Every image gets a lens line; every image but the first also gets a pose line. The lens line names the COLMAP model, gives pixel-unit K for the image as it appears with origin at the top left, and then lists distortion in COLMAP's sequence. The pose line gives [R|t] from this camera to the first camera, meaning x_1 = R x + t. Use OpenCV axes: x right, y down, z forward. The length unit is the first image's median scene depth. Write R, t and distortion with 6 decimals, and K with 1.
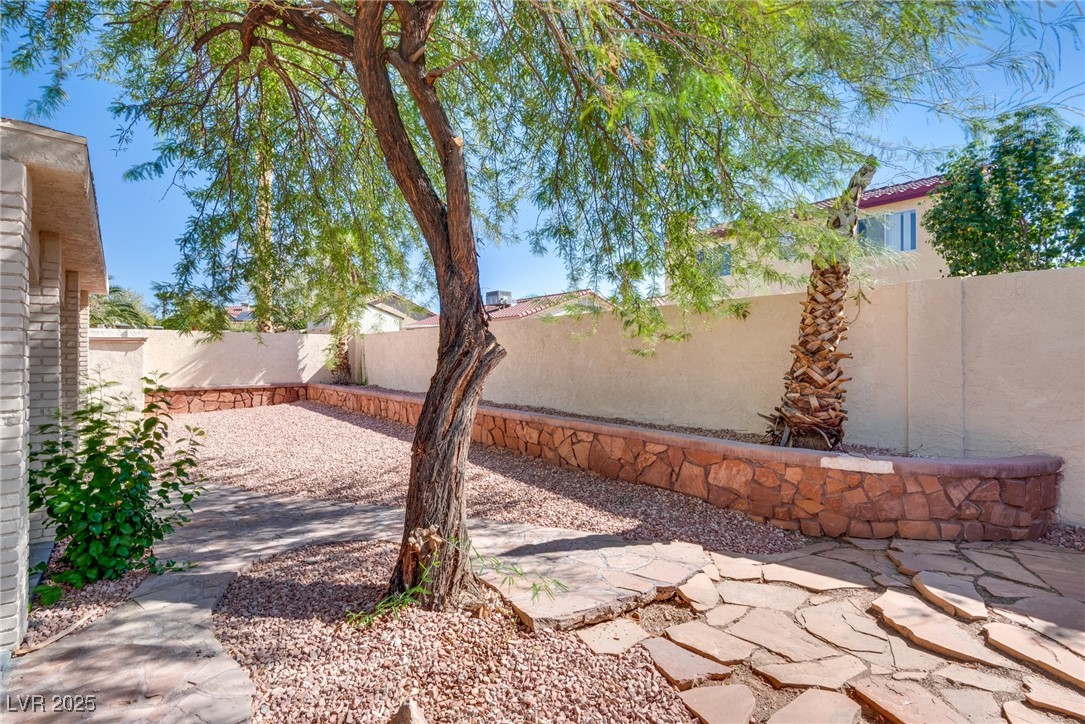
lens RADIAL K [[500.3, 0, 543.8], [0, 500.3, 358.4], [0, 0, 1]] dist [0.013503, 0.000260]
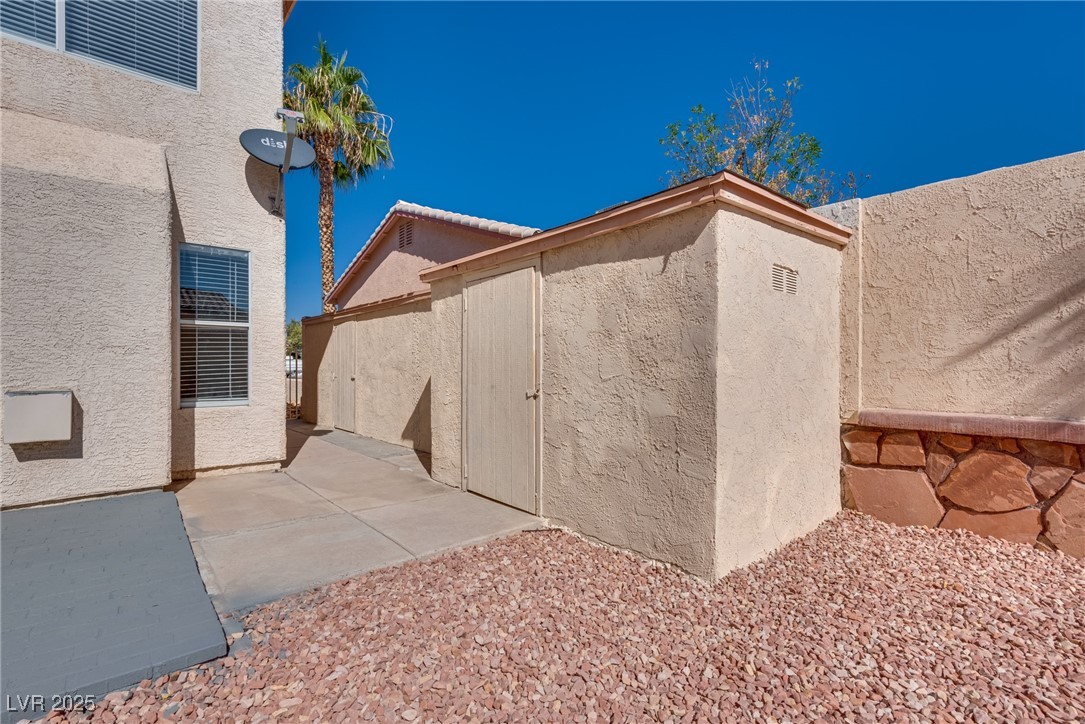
lens RADIAL K [[500.3, 0, 547.9], [0, 500.3, 360.8], [0, 0, 1]] dist [0.013503, 0.000260]
pose [[0.033520, -0.003151, -0.999433, -0.472928], [-0.005099, 0.999981, -0.003324, 0.030125], [0.999425, 0.005207, 0.033503, 0.747130]]
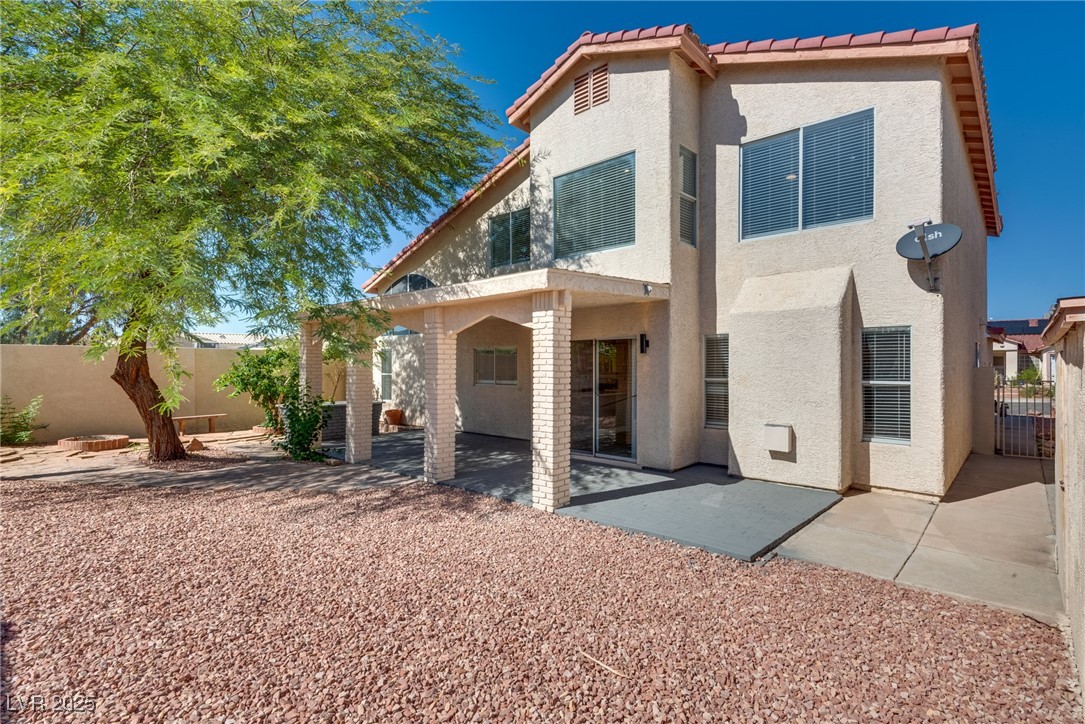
lens RADIAL K [[500.3, 0, 545.0], [0, 500.3, 363.5], [0, 0, 1]] dist [0.013503, 0.000260]
pose [[-0.989978, 0.006596, -0.141065, -0.441509], [0.007111, 0.999970, -0.003148, -0.014626], [0.141040, -0.004119, -0.989995, 0.956602]]
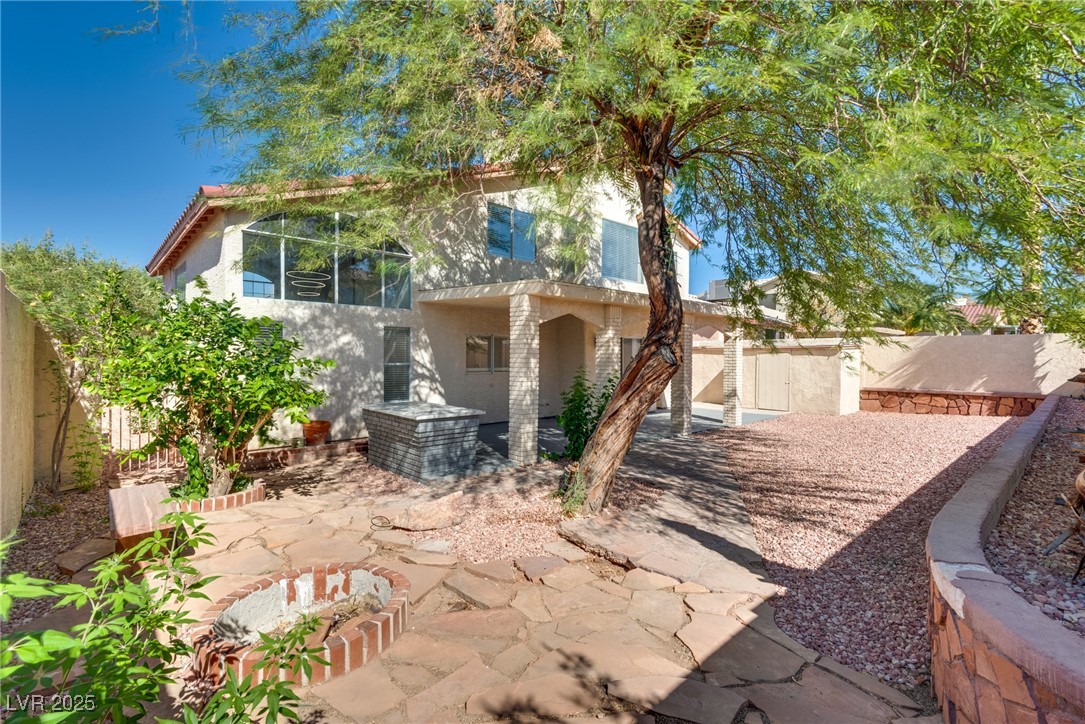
lens RADIAL K [[500.3, 0, 542.2], [0, 500.3, 358.8], [0, 0, 1]] dist [0.013503, 0.000260]
pose [[0.038494, 0.007175, -0.999233, 0.342266], [-0.002836, 0.999971, 0.007071, -0.013423], [0.999255, 0.002561, 0.038513, 0.172501]]
